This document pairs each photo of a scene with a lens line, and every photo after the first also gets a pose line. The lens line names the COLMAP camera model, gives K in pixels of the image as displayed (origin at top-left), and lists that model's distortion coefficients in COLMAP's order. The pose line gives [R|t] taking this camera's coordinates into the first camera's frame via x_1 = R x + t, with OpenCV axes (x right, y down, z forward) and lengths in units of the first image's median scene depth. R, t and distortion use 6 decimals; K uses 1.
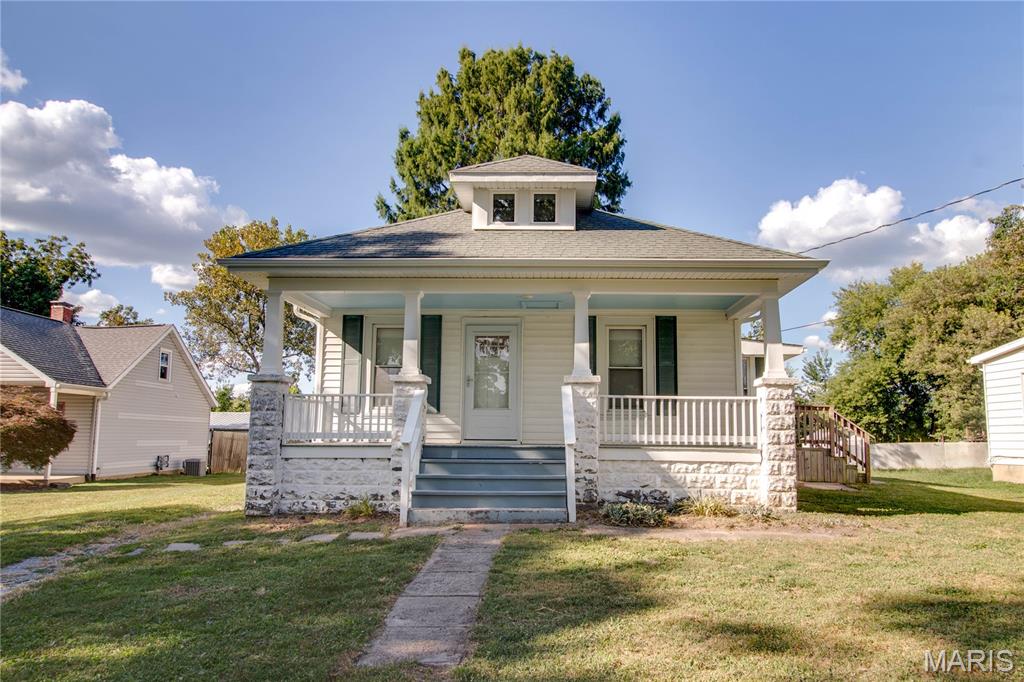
lens RADIAL K [[704.5, 0, 544.3], [0, 704.5, 346.4], [0, 0, 1]] dist [-0.003996, -0.003009]
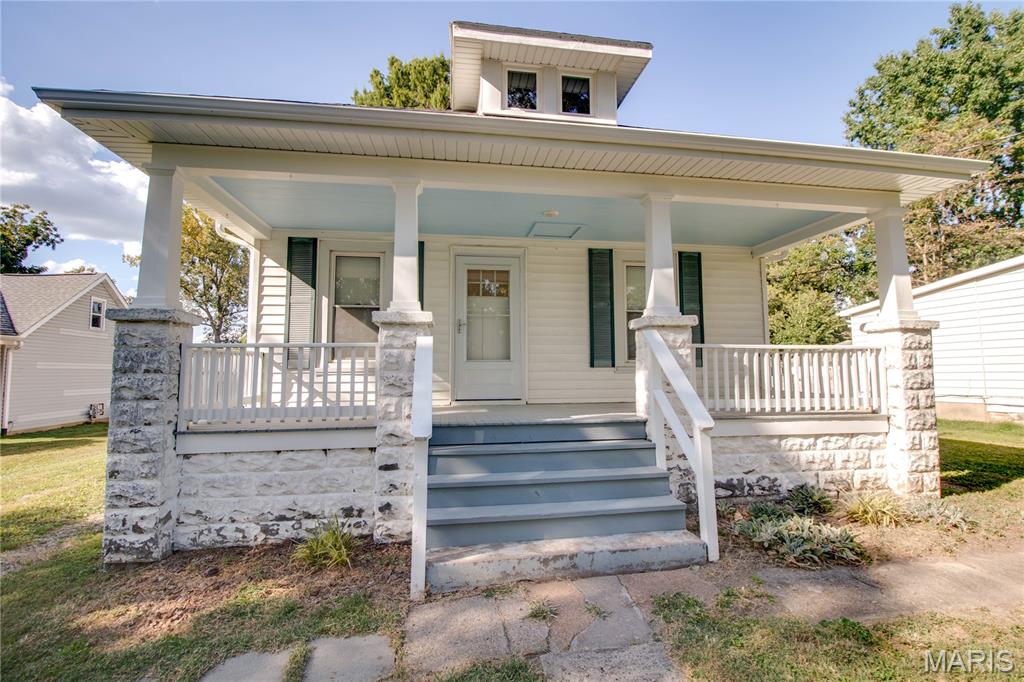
lens RADIAL K [[478.1, 0, 526.4], [0, 478.1, 328.0], [0, 0, 1]] dist [-0.000184, -0.012671]
pose [[0.982559, 0.003152, 0.185925, -0.162047], [-0.010353, 0.999233, 0.037771, 0.036838], [-0.185663, -0.039037, 0.981838, 0.558591]]
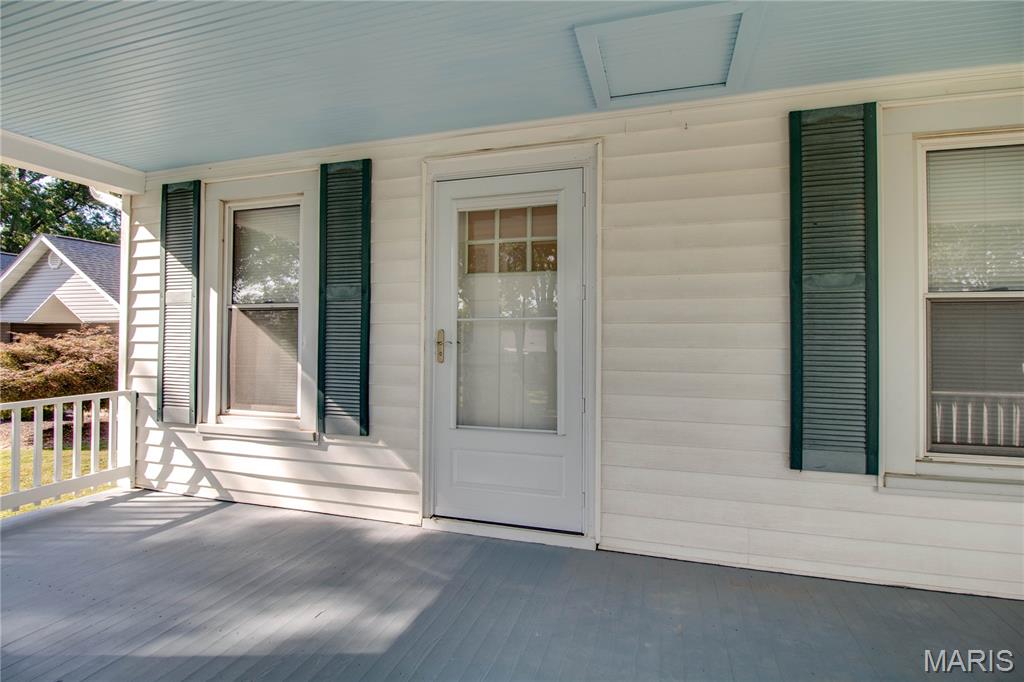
lens RADIAL K [[478.1, 0, 526.4], [0, 478.1, 328.0], [0, 0, 1]] dist [-0.000184, -0.012671]
pose [[0.964076, -0.007078, -0.265534, -0.007730], [0.034954, 0.994332, 0.100405, 0.022975], [0.263318, -0.106079, 0.958859, 0.959013]]
